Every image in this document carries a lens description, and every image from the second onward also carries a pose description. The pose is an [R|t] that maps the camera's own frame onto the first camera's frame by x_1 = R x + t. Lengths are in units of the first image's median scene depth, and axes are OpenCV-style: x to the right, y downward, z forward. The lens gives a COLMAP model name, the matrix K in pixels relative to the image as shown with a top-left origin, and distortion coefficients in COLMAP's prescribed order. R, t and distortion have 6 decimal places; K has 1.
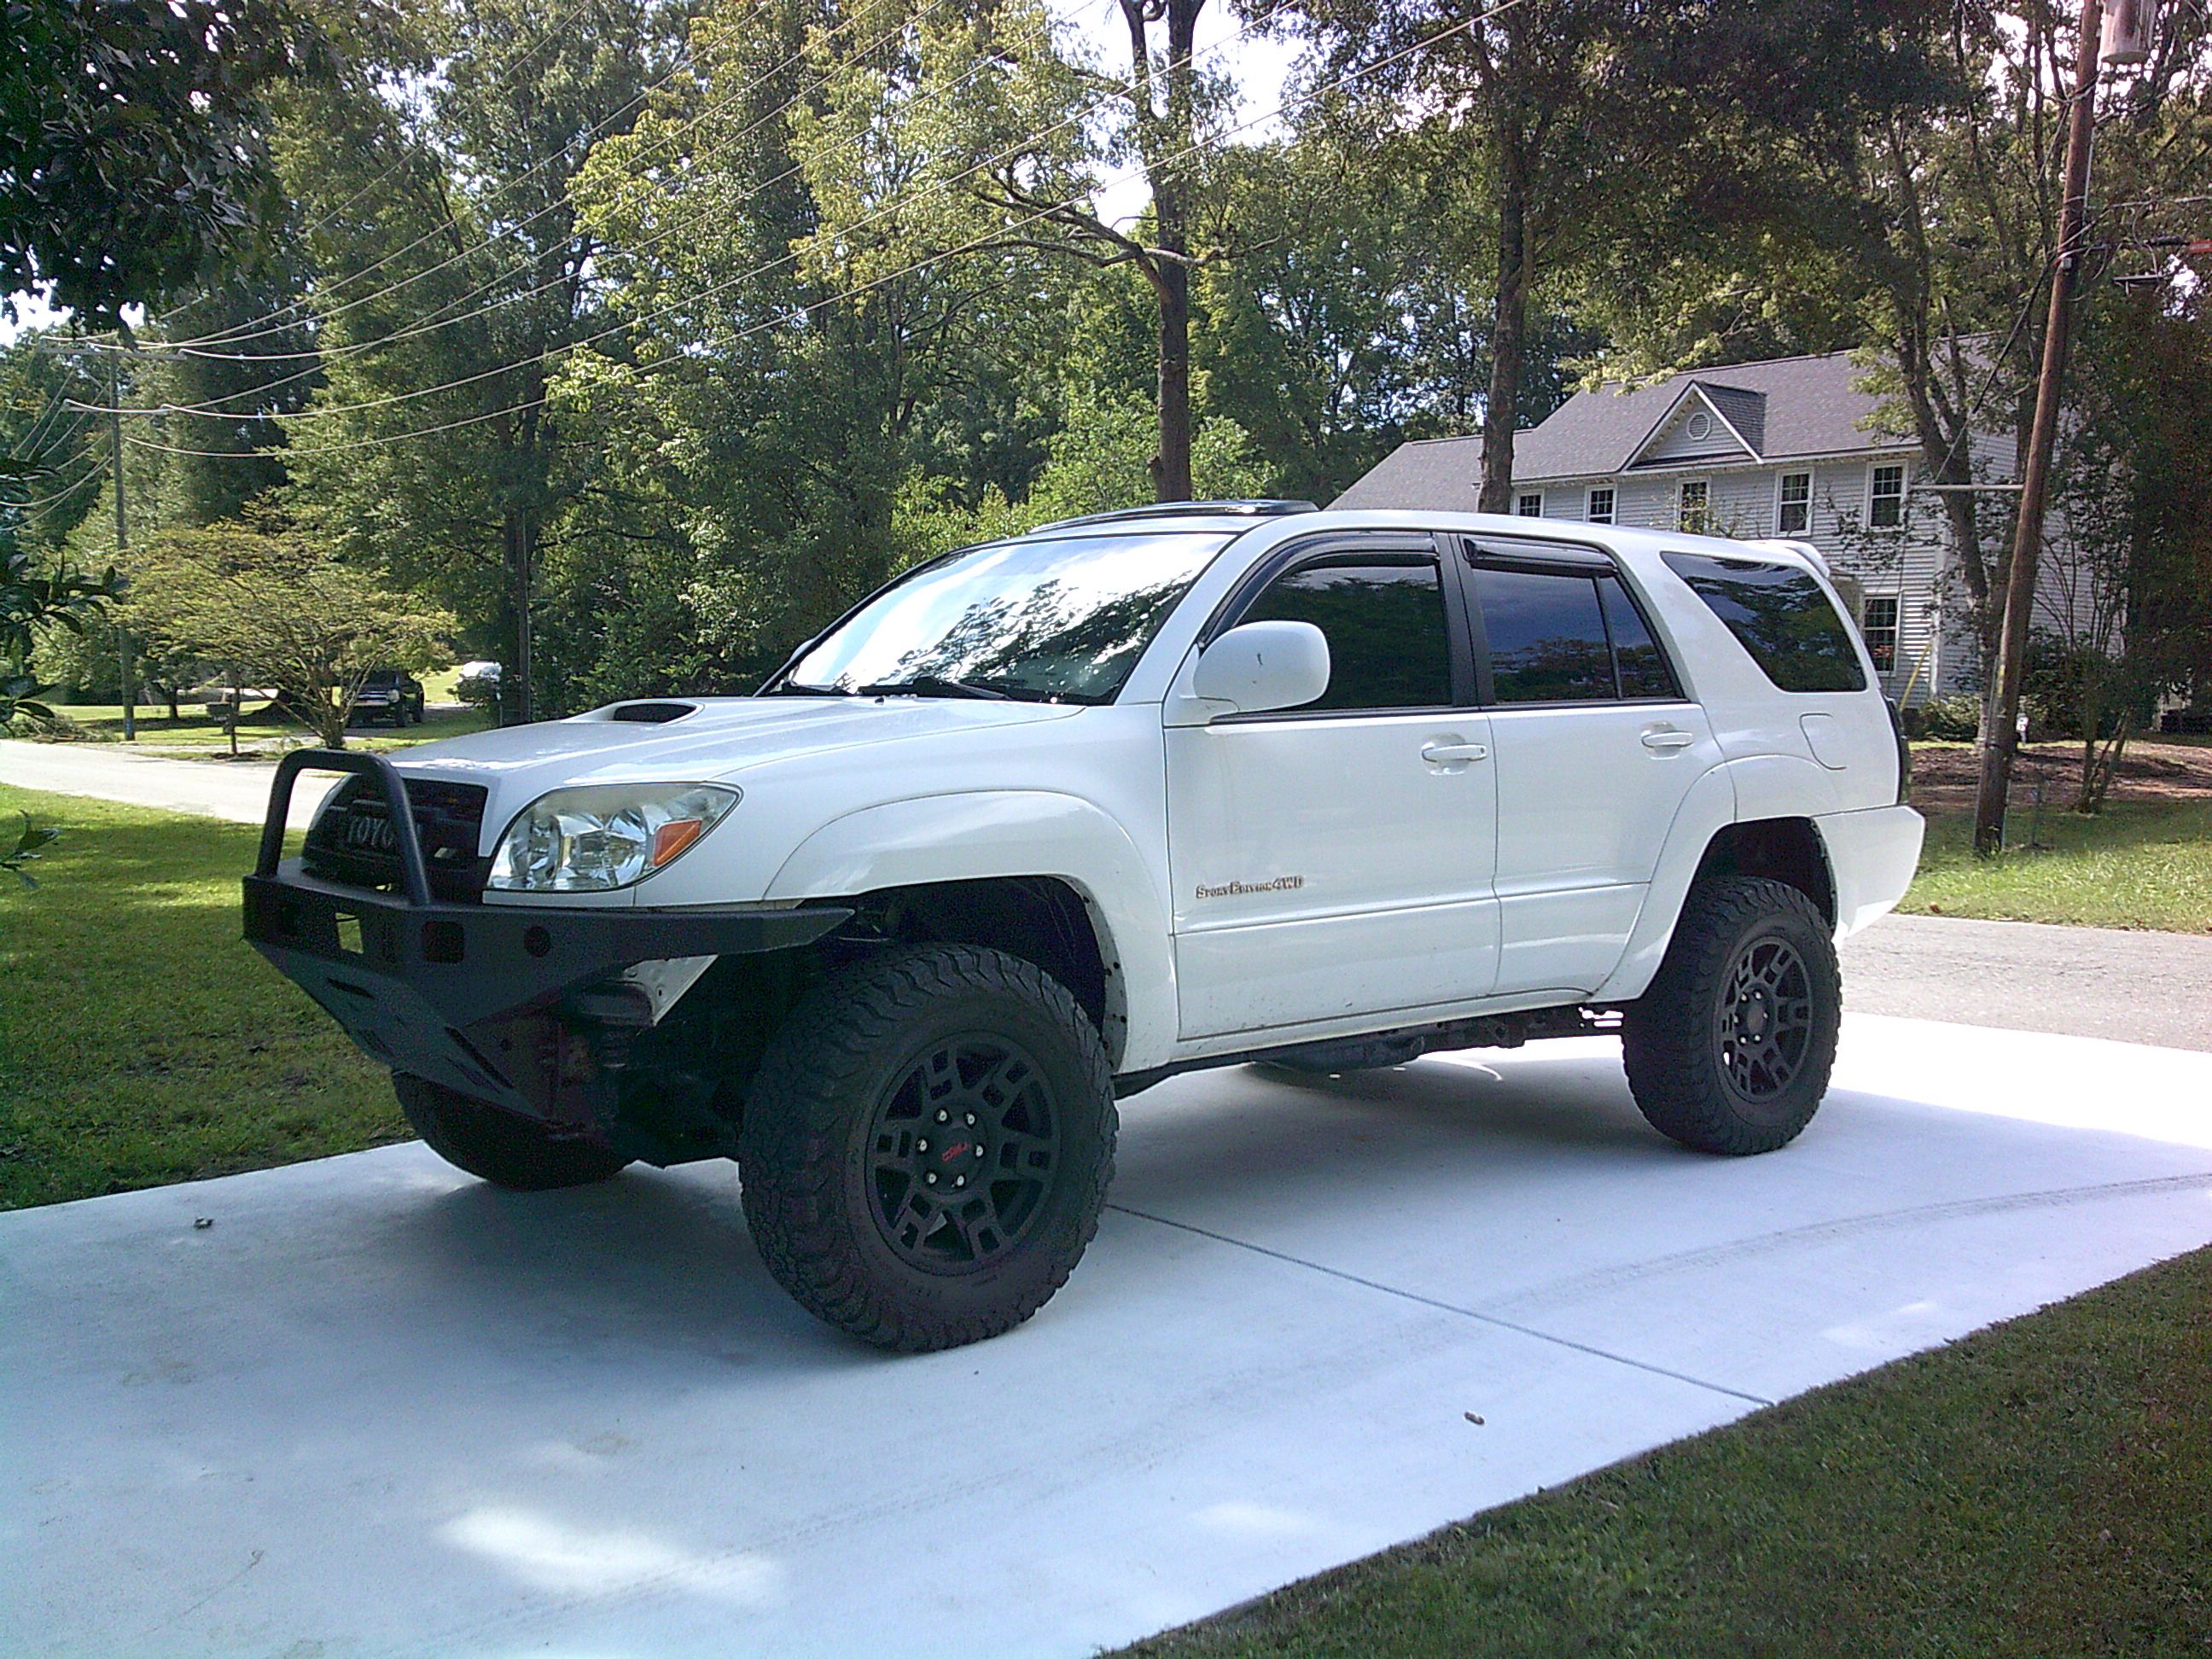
lens RADIAL K [[2368.5, 0, 1106.0], [0, 2368.5, 829.5], [0, 0, 1]] dist [-0.001278, -0.013936]
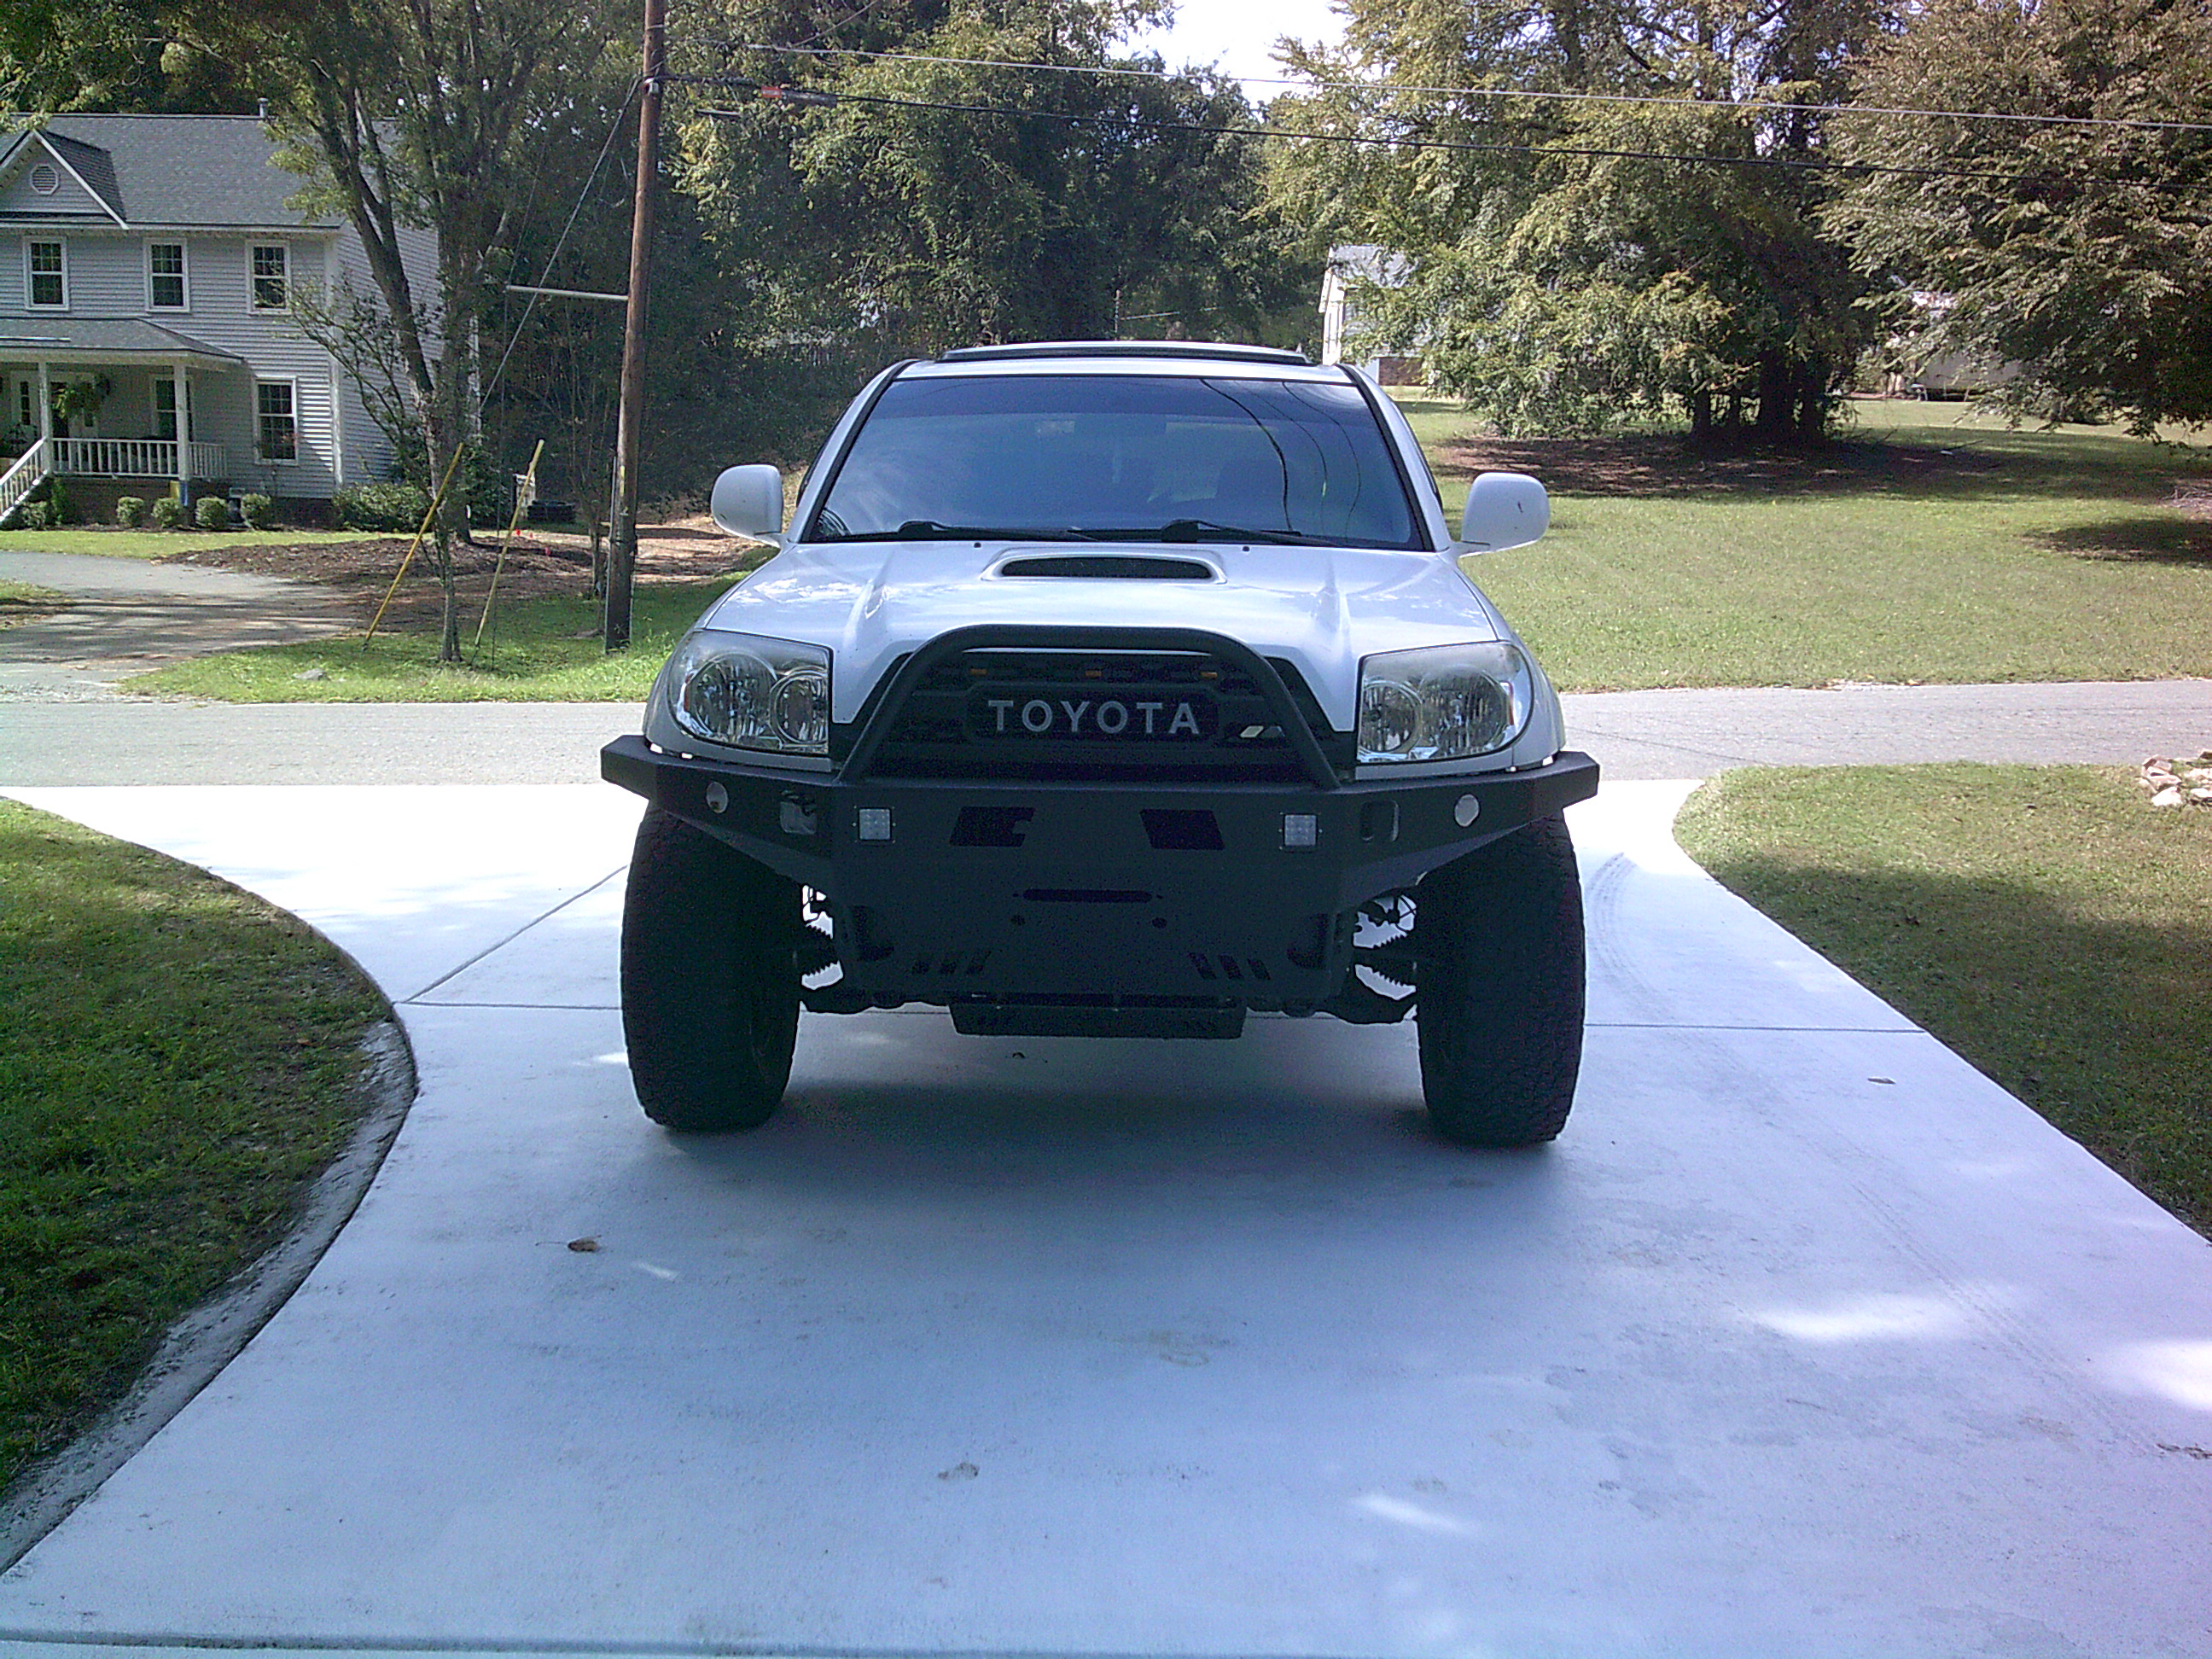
lens RADIAL K [[2368.5, 0, 1106.0], [0, 2368.5, 829.5], [0, 0, 1]] dist [-0.001278, -0.013936]
pose [[0.601995, -0.100129, 0.792197, -0.258398], [0.027395, 0.994113, 0.104832, -0.007862], [-0.798029, -0.041407, 0.601194, 0.132623]]
